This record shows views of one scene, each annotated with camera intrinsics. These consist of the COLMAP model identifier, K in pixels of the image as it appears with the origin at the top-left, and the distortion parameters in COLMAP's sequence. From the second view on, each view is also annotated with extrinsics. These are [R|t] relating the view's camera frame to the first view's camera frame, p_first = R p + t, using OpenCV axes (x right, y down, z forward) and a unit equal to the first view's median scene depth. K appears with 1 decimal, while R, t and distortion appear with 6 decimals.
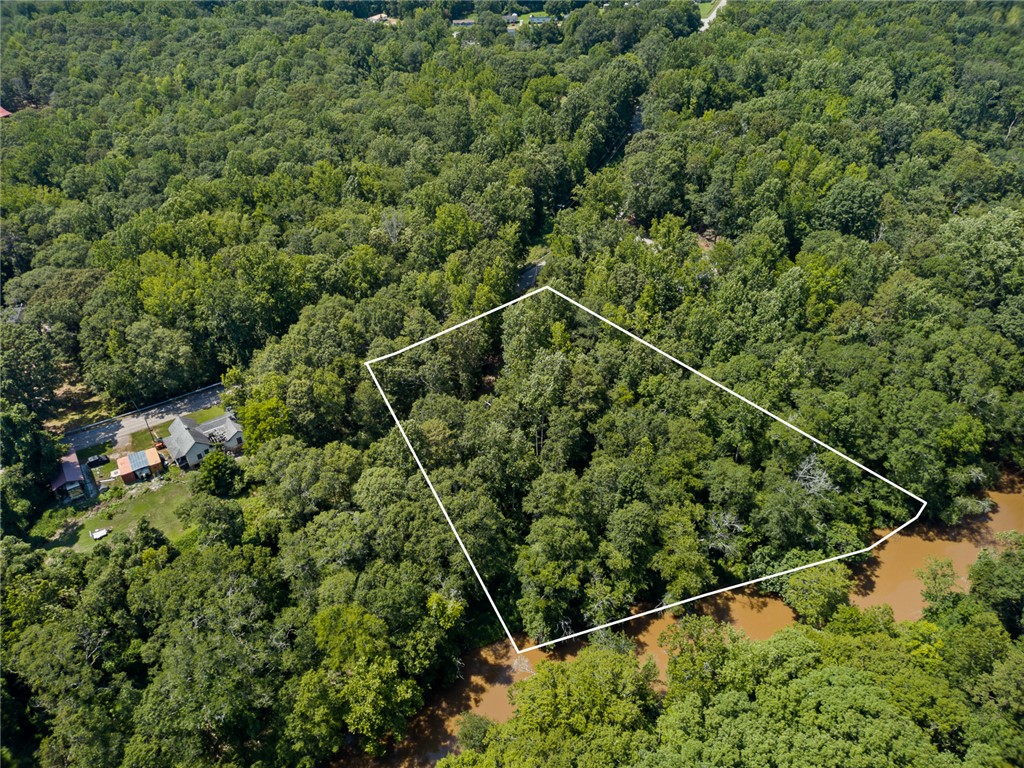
lens RADIAL K [[762.2, 0, 506.9], [0, 762.2, 388.8], [0, 0, 1]] dist [0.056968, -0.056918]
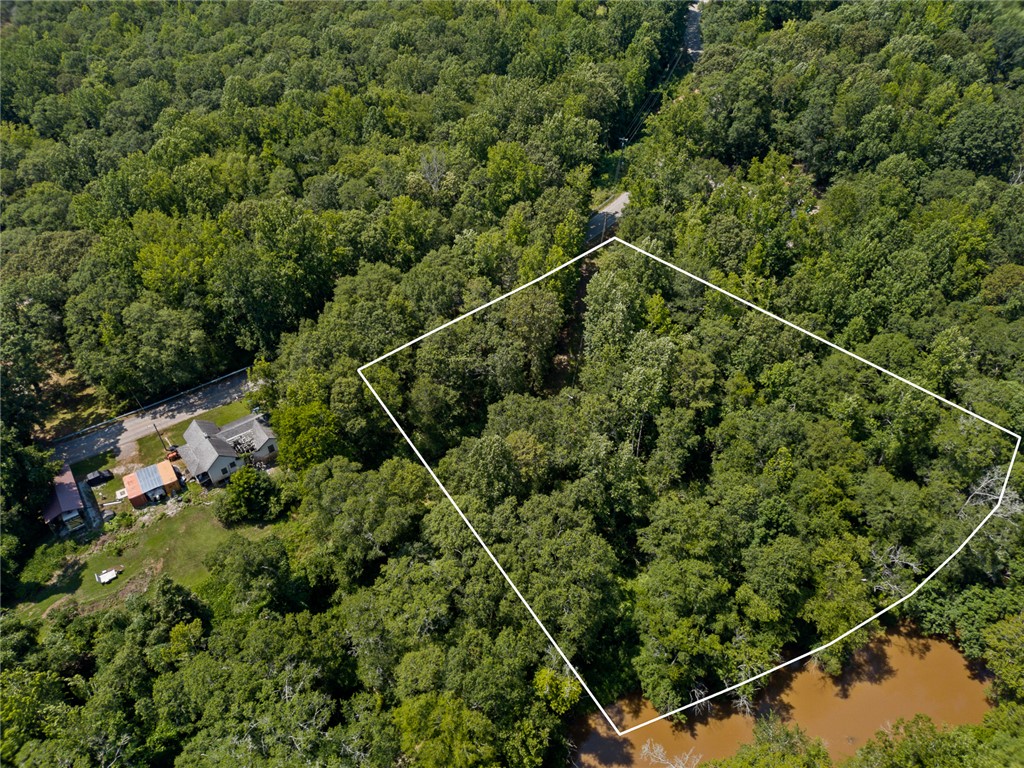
lens RADIAL K [[762.2, 0, 504.5], [0, 762.2, 382.7], [0, 0, 1]] dist [0.056968, -0.056918]
pose [[0.999849, -0.014958, 0.008862, -0.103034], [0.014076, 0.995627, 0.092353, -0.072693], [-0.010205, -0.092215, 0.995687, 0.185385]]
